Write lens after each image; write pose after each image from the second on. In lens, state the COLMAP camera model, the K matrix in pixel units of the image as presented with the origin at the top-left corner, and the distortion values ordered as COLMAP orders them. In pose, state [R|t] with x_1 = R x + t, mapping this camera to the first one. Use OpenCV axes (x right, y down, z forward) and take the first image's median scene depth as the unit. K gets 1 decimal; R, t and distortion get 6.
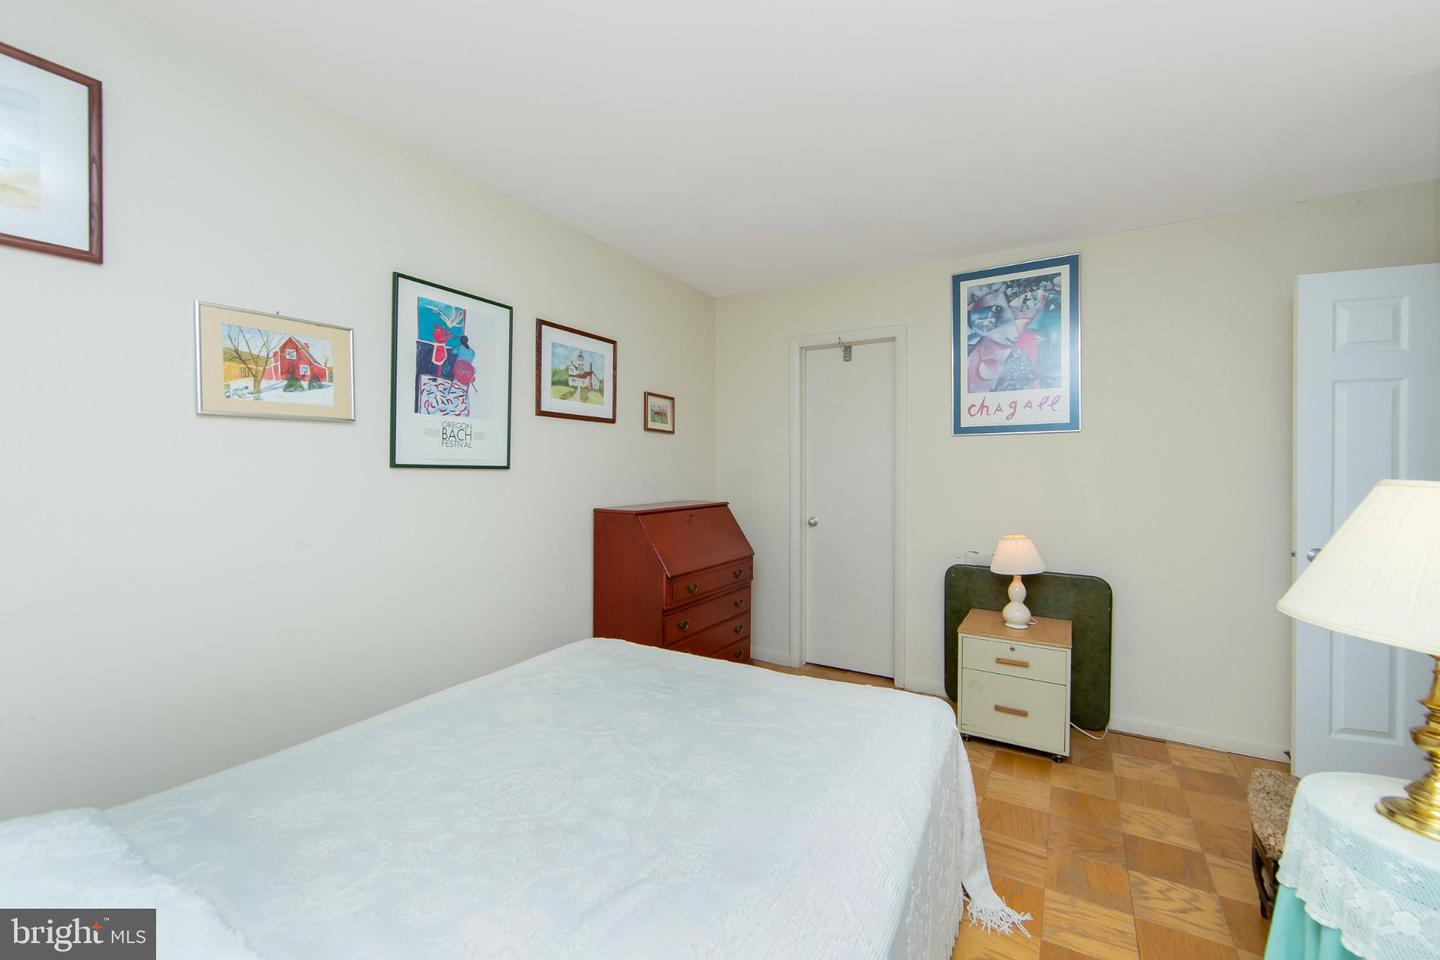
lens RADIAL K [[577.5, 0, 718.0], [0, 577.5, 474.9], [0, 0, 1]] dist [-0.011690, 0.002696]
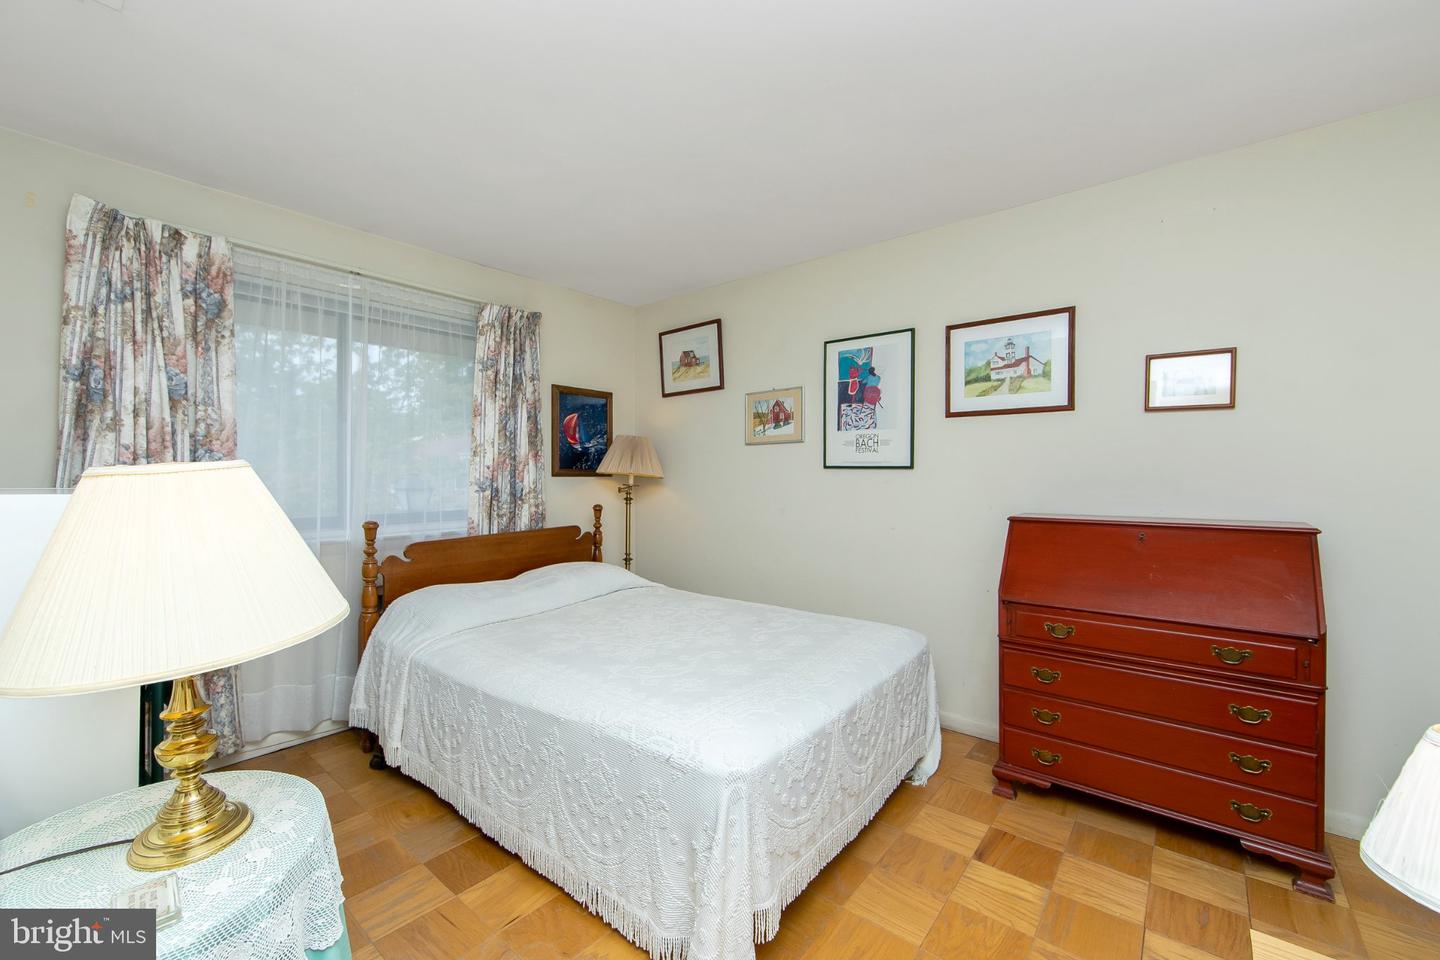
lens RADIAL K [[577.5, 0, 724.8], [0, 577.5, 478.8], [0, 0, 1]] dist [-0.011690, 0.002696]
pose [[-0.142566, 0.005058, -0.989772, 0.921244], [-0.010704, 0.999921, 0.006652, 0.006993], [0.989727, 0.011542, -0.142501, 0.874032]]
